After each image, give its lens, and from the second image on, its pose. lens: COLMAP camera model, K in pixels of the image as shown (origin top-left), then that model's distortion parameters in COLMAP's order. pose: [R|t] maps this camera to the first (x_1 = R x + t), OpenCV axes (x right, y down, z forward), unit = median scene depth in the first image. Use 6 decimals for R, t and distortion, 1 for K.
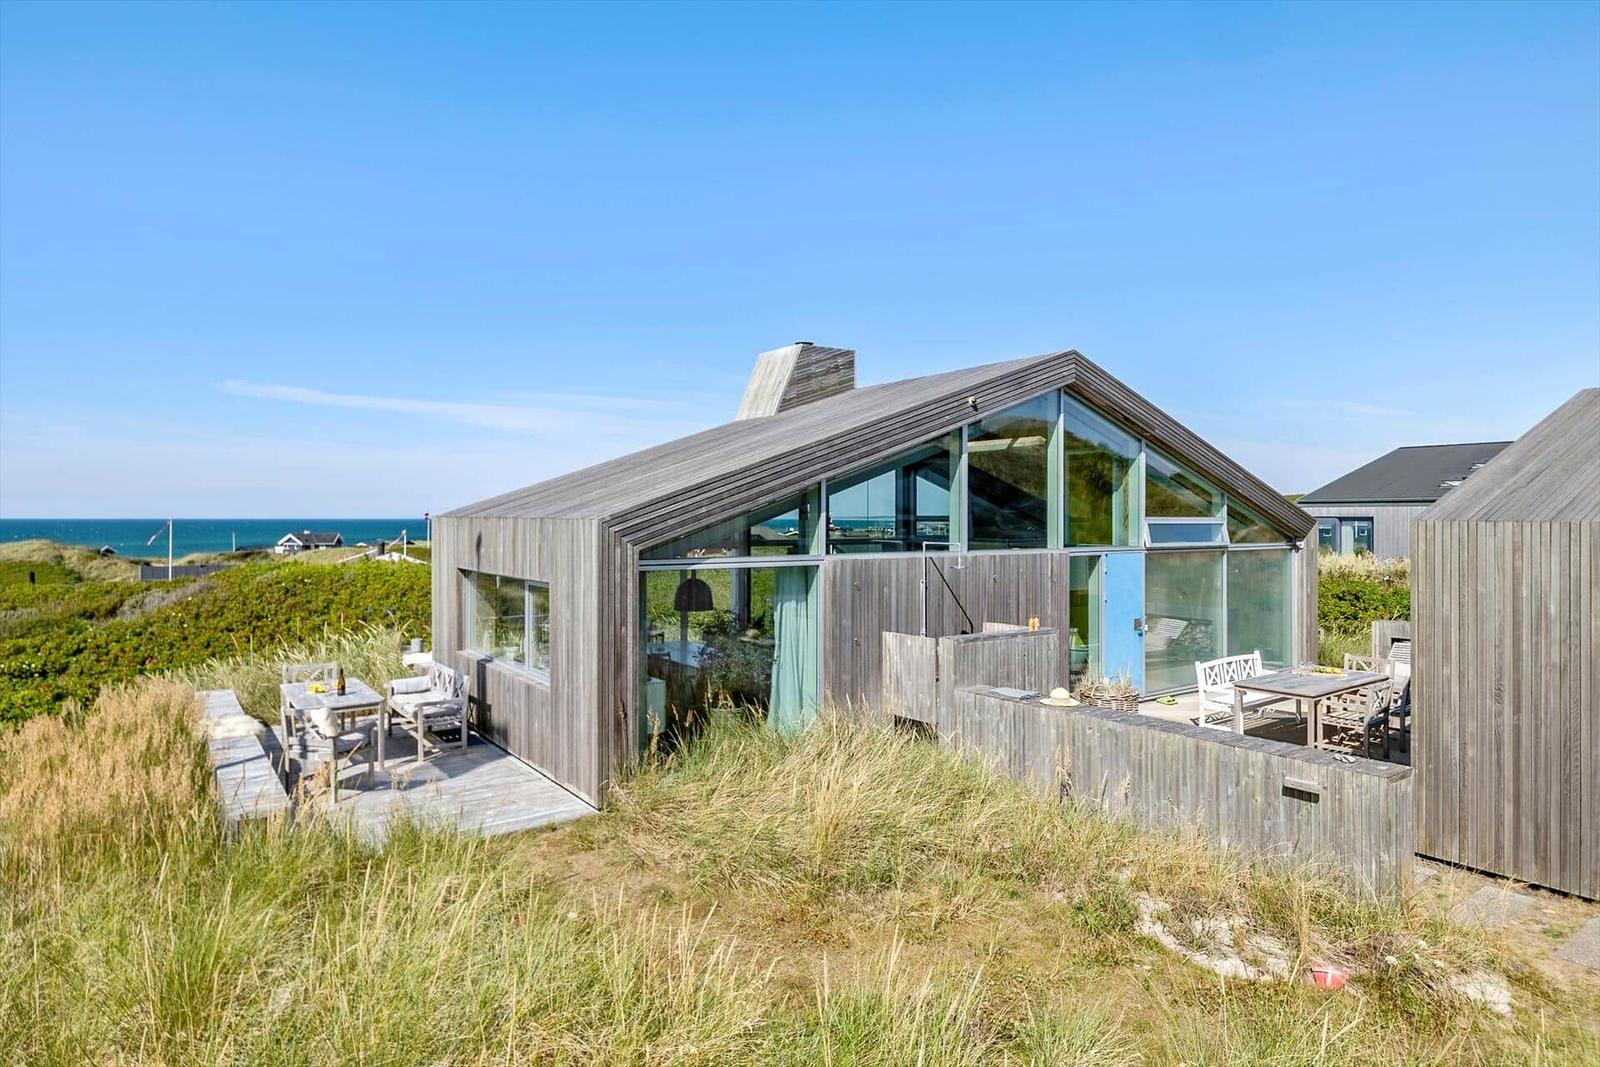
lens RADIAL K [[888.2, 0, 800.0], [0, 888.2, 533.5], [0, 0, 1]] dist [-0.000165, -0.000002]
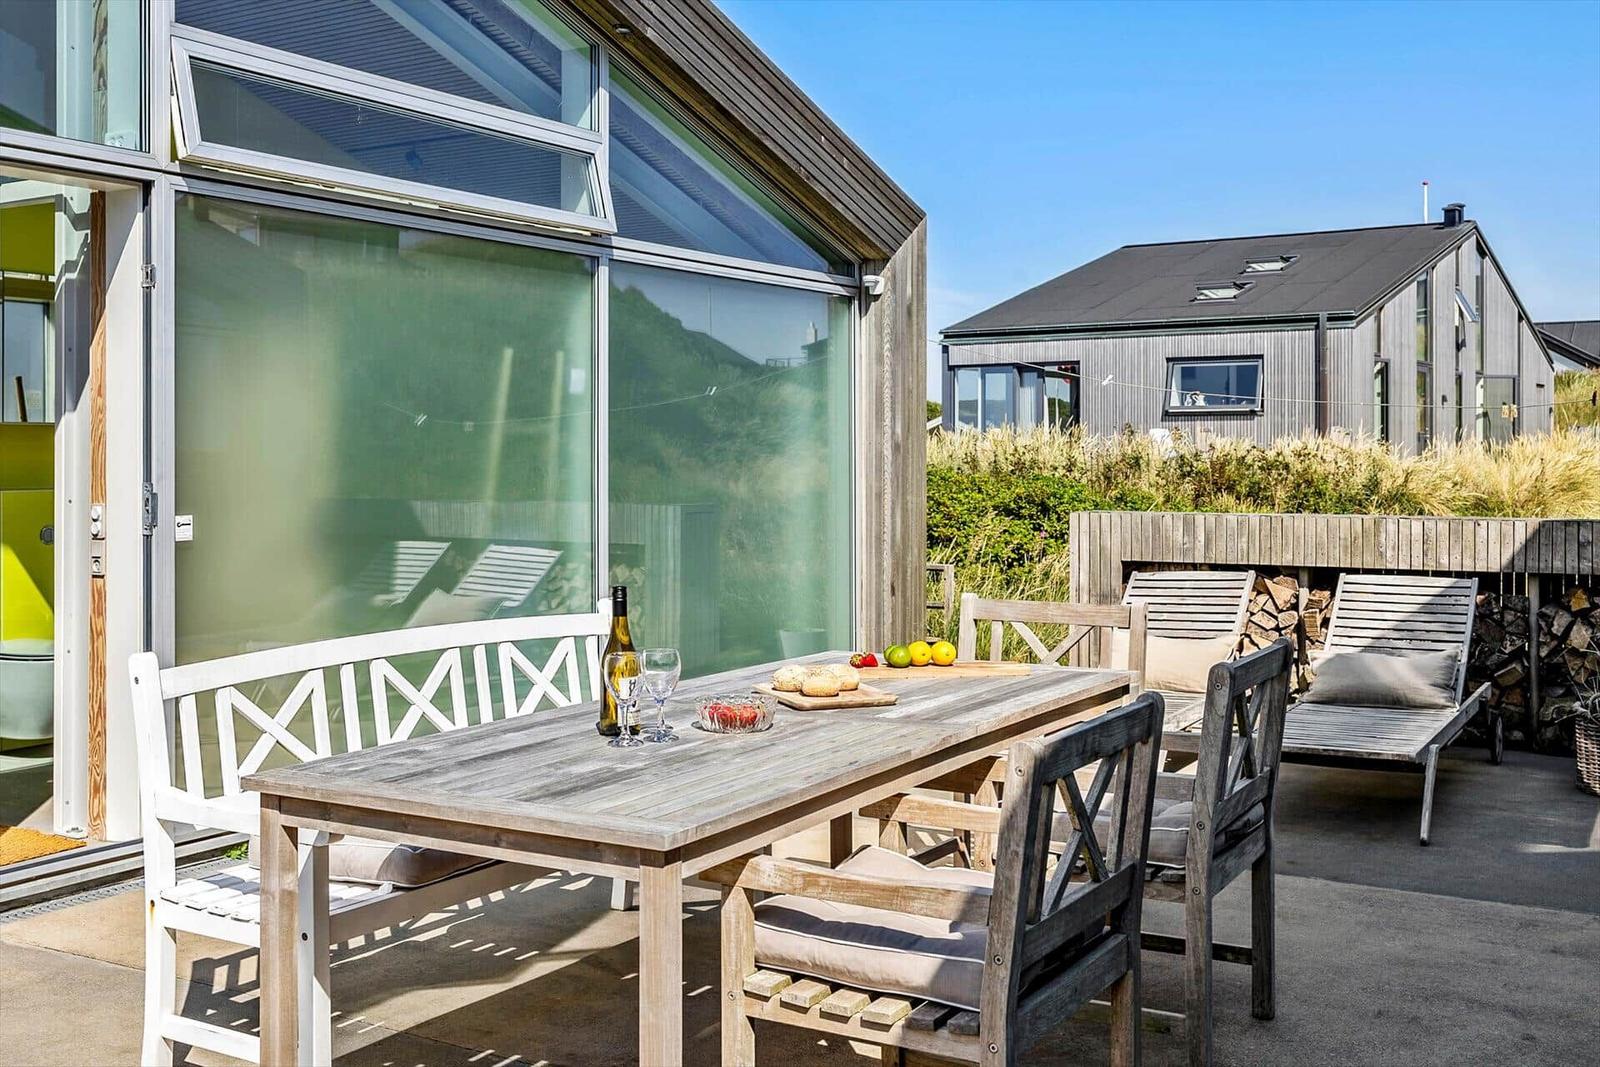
lens RADIAL K [[1651.4, 0, 800.0], [0, 1651.4, 533.5], [0, 0, 1]] dist [-0.006244, -0.011695]
pose [[0.919399, -0.025167, 0.392521, 0.334755], [0.012139, 0.999291, 0.035638, 0.085297], [-0.393140, -0.028000, 0.919052, 0.512928]]
